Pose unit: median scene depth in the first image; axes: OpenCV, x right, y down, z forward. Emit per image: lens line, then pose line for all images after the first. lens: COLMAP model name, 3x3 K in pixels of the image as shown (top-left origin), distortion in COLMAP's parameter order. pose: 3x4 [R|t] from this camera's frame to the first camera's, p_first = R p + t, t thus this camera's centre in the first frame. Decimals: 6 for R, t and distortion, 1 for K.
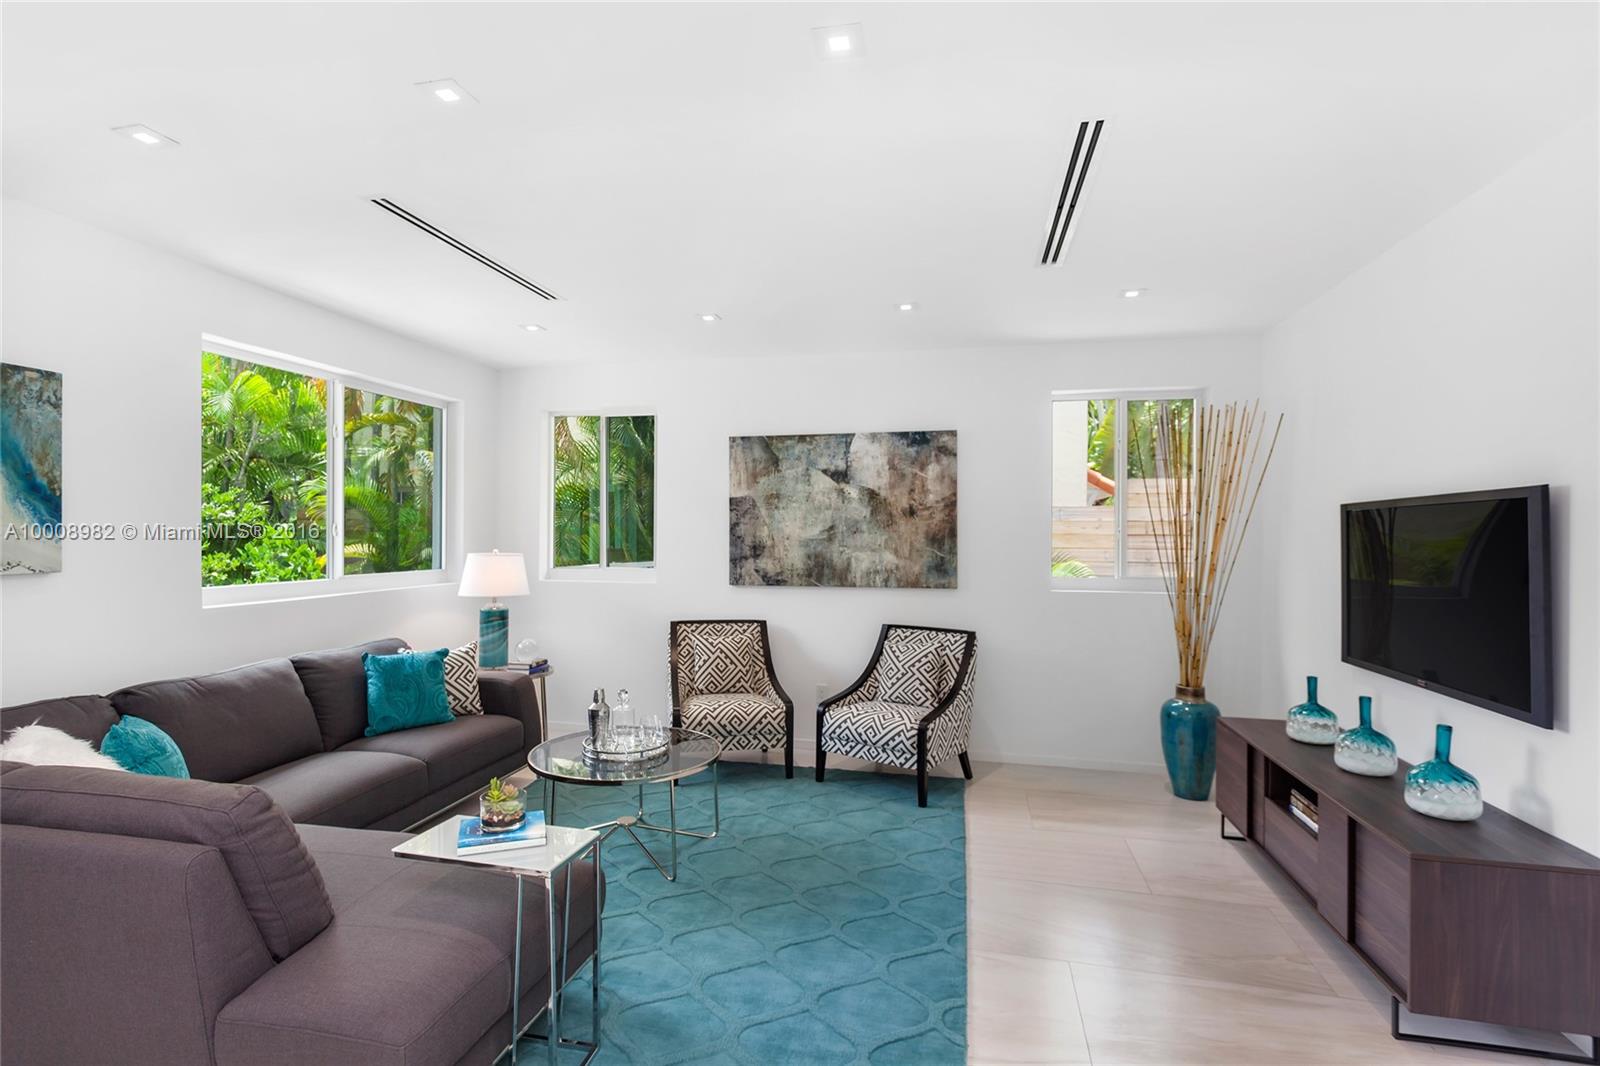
lens RADIAL K [[767.0, 0, 795.8], [0, 767.0, 540.7], [0, 0, 1]] dist [0.012718, -0.009696]
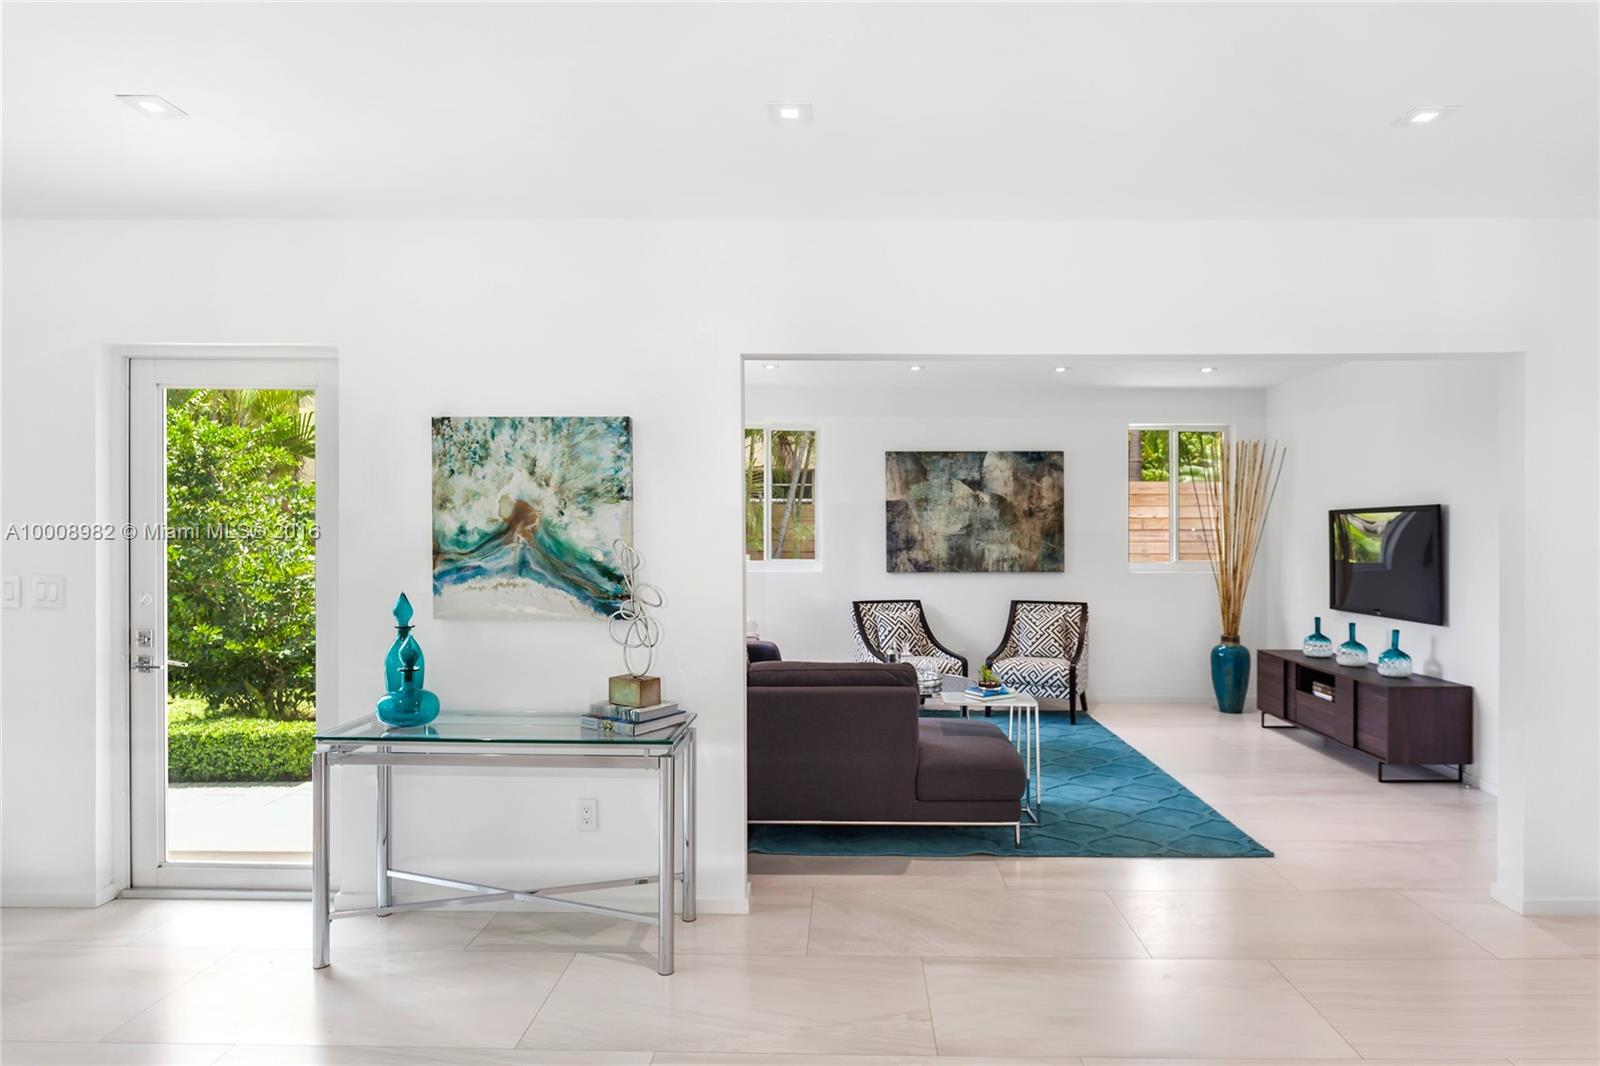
lens RADIAL K [[993.8, 0, 800.0], [0, 993.8, 533.0], [0, 0, 1]] dist [-0.052474, 0.000417]
pose [[0.973202, -0.002605, 0.229938, -0.611587], [0.003815, 0.999981, -0.004817, 0.002273], [-0.229921, 0.005566, 0.973193, -0.537978]]
